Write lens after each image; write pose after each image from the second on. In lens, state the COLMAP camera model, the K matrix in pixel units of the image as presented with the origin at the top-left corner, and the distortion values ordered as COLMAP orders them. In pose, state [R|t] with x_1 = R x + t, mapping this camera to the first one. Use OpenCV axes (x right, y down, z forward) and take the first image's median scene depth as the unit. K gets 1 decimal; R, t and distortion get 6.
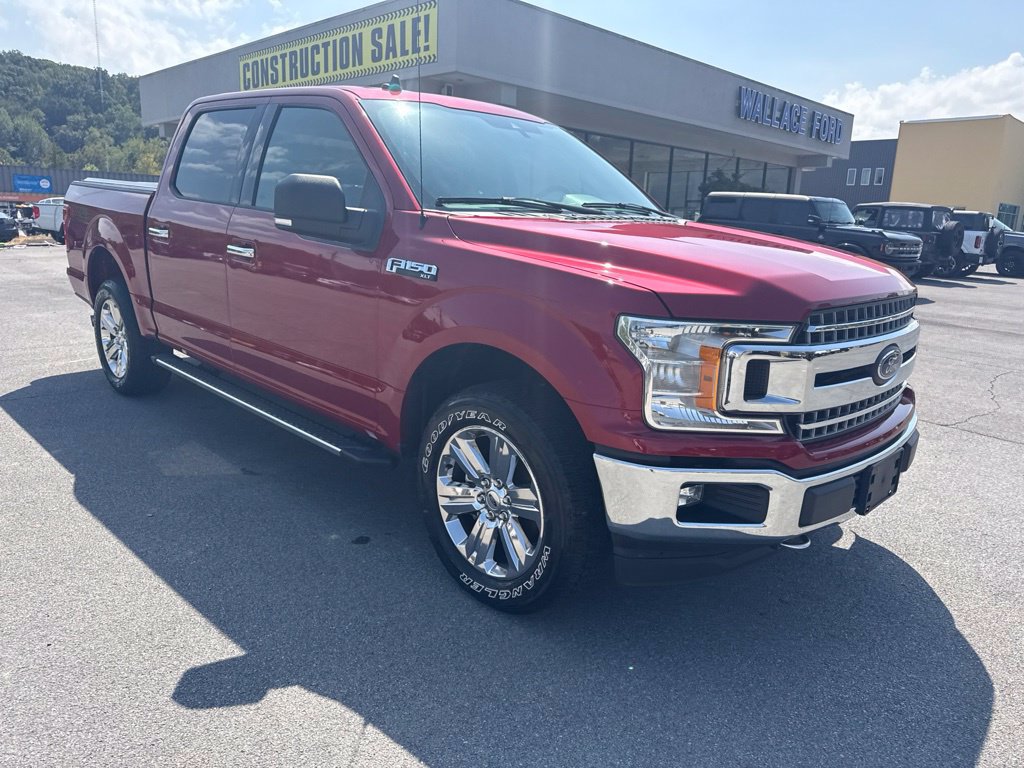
lens RADIAL K [[729.0, 0, 516.9], [0, 729.0, 390.3], [0, 0, 1]] dist [0.026045, -0.028525]
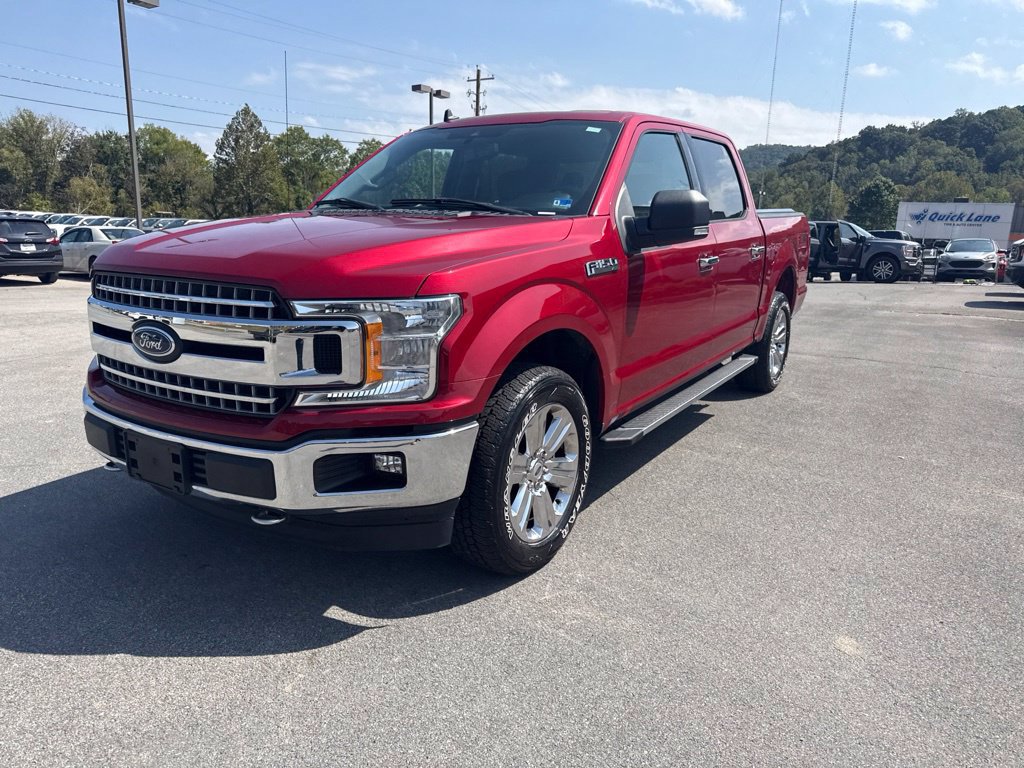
lens RADIAL K [[729.0, 0, 516.5], [0, 729.0, 385.7], [0, 0, 1]] dist [0.026045, -0.028525]
pose [[0.211600, 0.180122, -0.960615, 0.257708], [-0.244811, 0.961306, 0.126326, -0.036603], [0.946199, 0.208439, 0.247508, 0.202277]]
